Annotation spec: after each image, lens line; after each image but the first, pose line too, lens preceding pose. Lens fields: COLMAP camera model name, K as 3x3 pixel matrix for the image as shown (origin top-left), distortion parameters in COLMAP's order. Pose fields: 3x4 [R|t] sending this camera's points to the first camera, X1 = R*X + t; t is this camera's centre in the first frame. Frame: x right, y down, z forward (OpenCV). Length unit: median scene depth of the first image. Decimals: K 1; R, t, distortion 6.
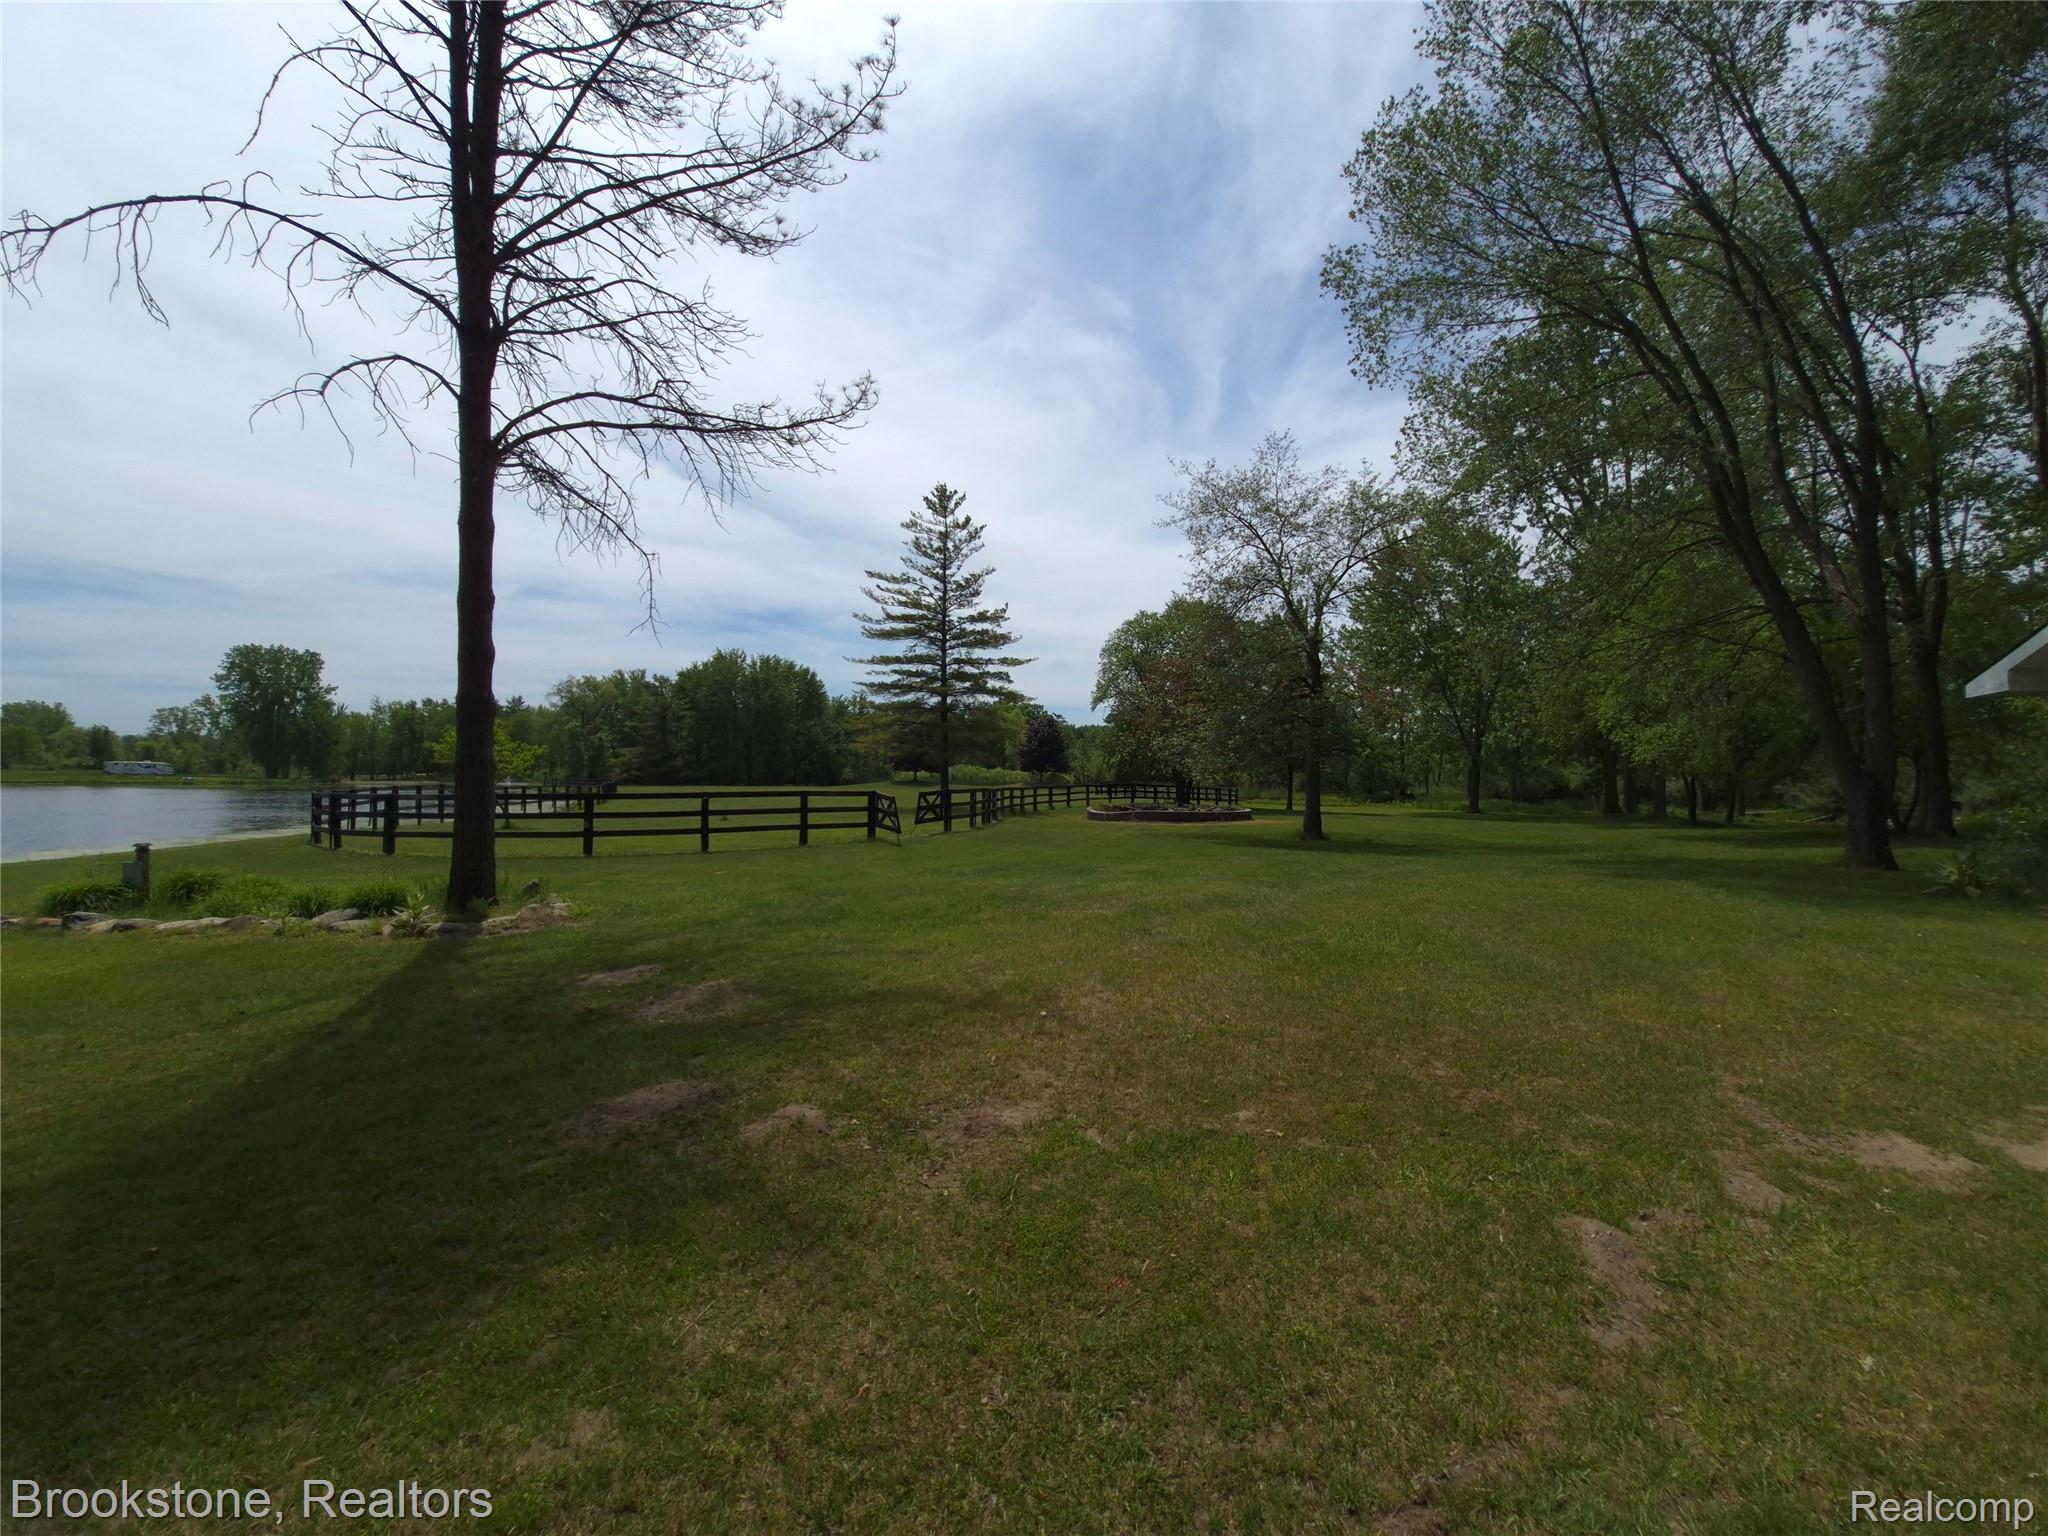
lens RADIAL K [[799.2, 0, 1029.0], [0, 799.2, 759.5], [0, 0, 1]] dist [0.000862, -0.000403]
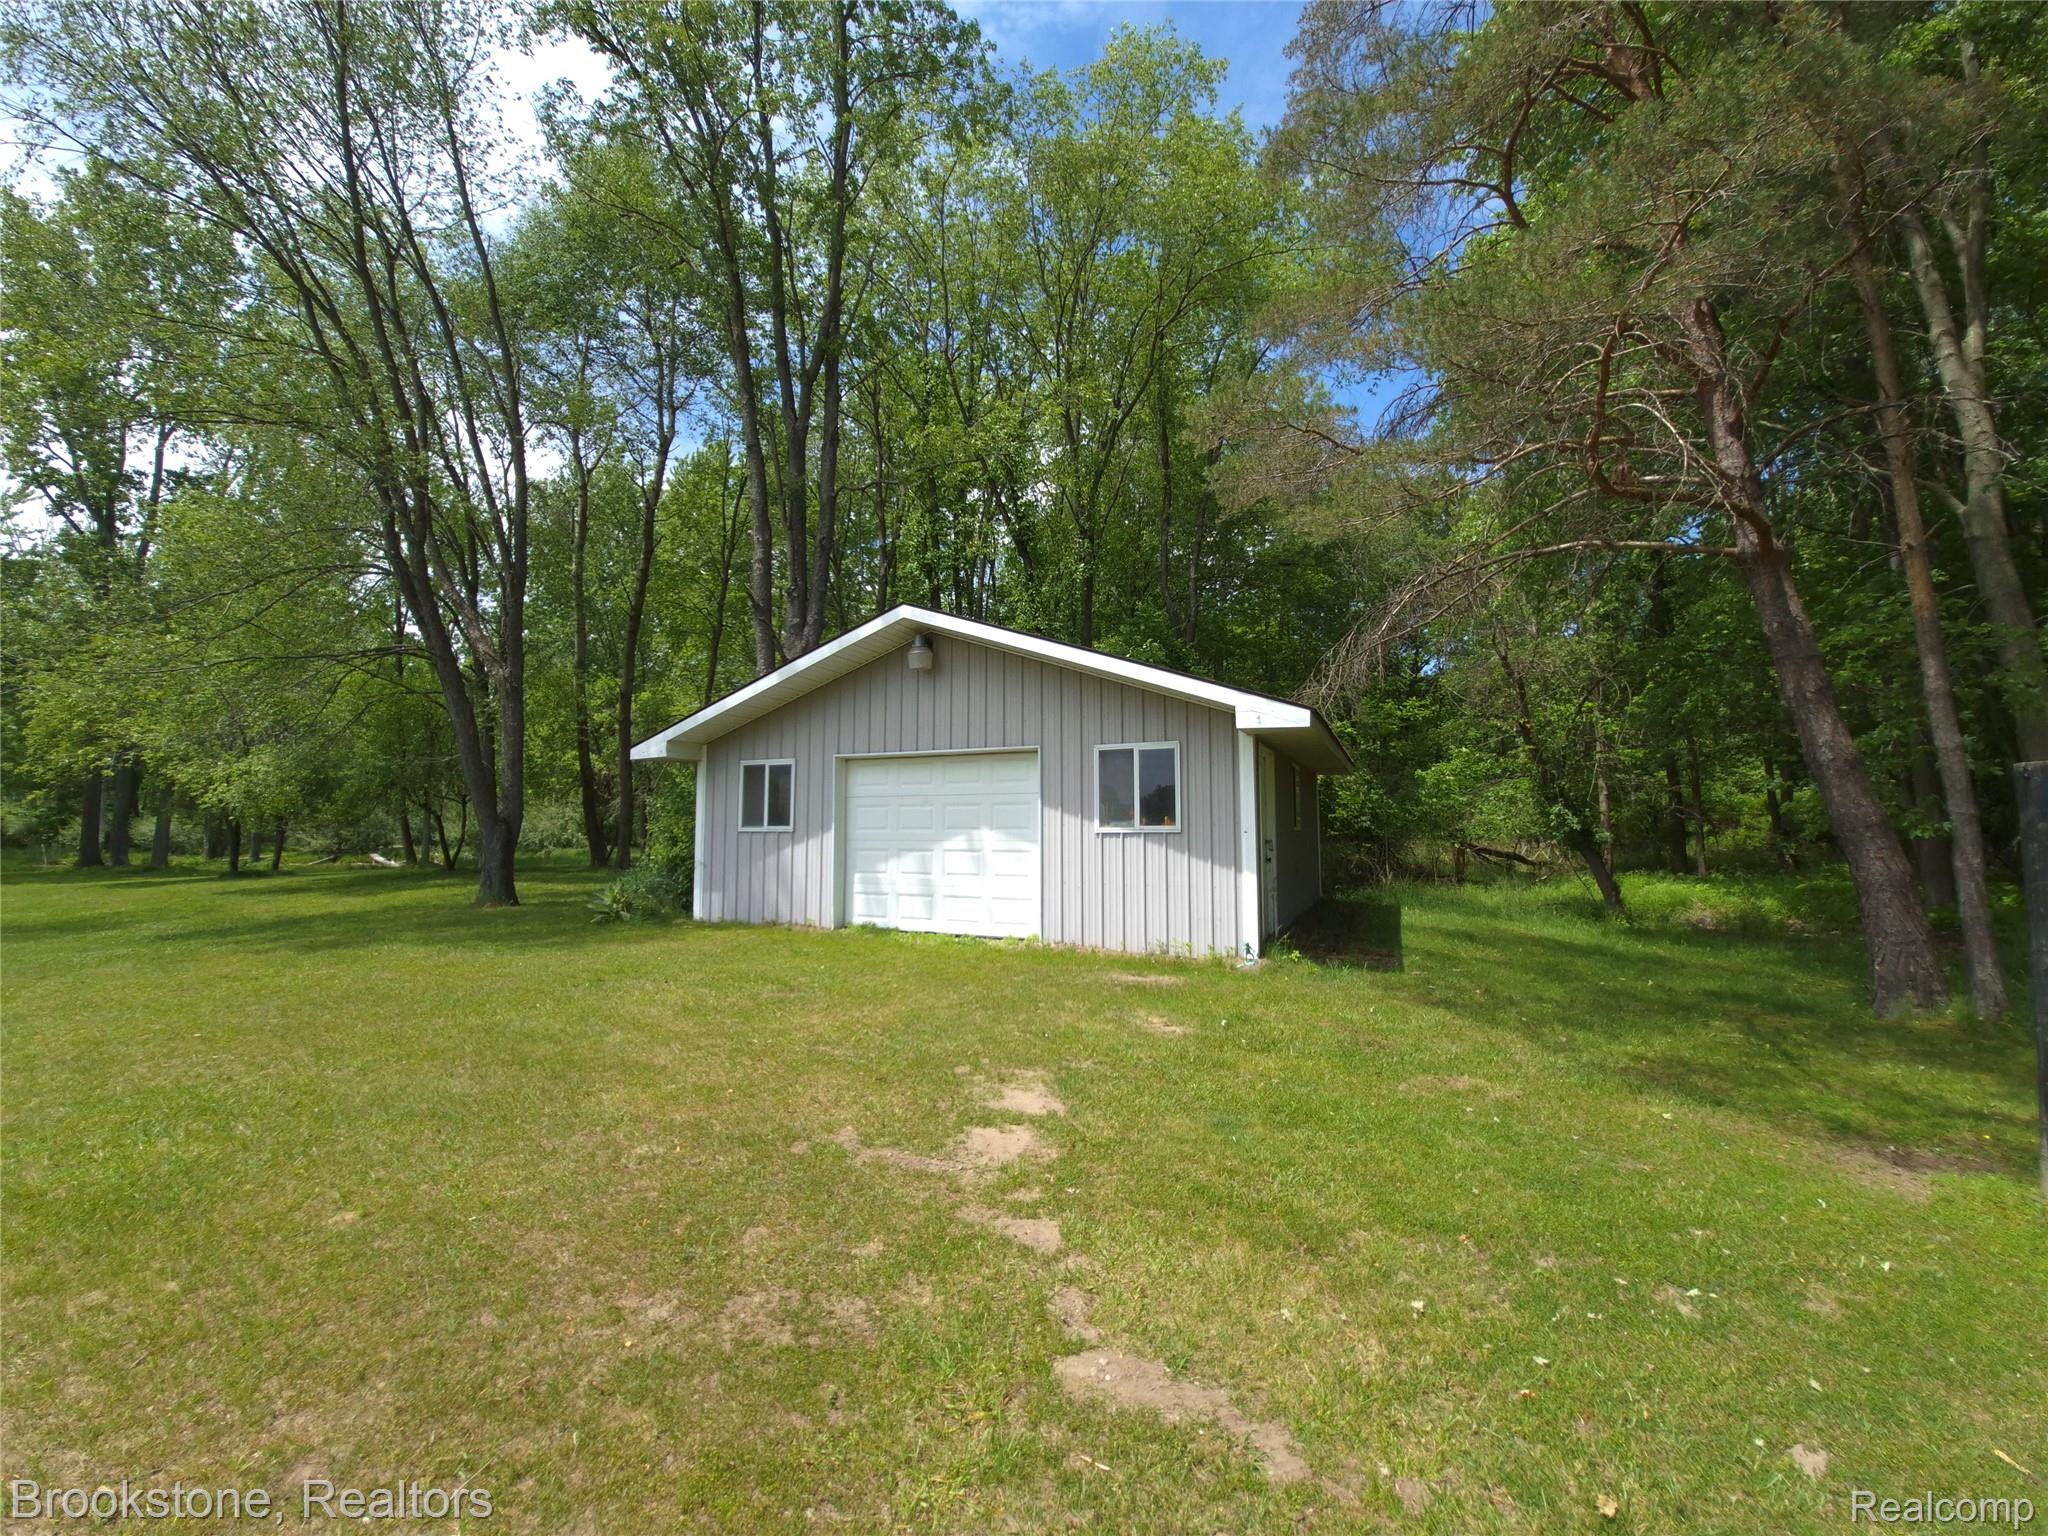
lens RADIAL K [[811.5, 0, 1024.0], [0, 811.5, 768.0], [0, 0, 1]] dist [0.000525, -0.012572]
pose [[0.038754, 0.059057, 0.997502, -0.145071], [-0.017909, 0.998133, -0.058398, -0.003099], [-0.999088, -0.015601, 0.039739, 0.769775]]
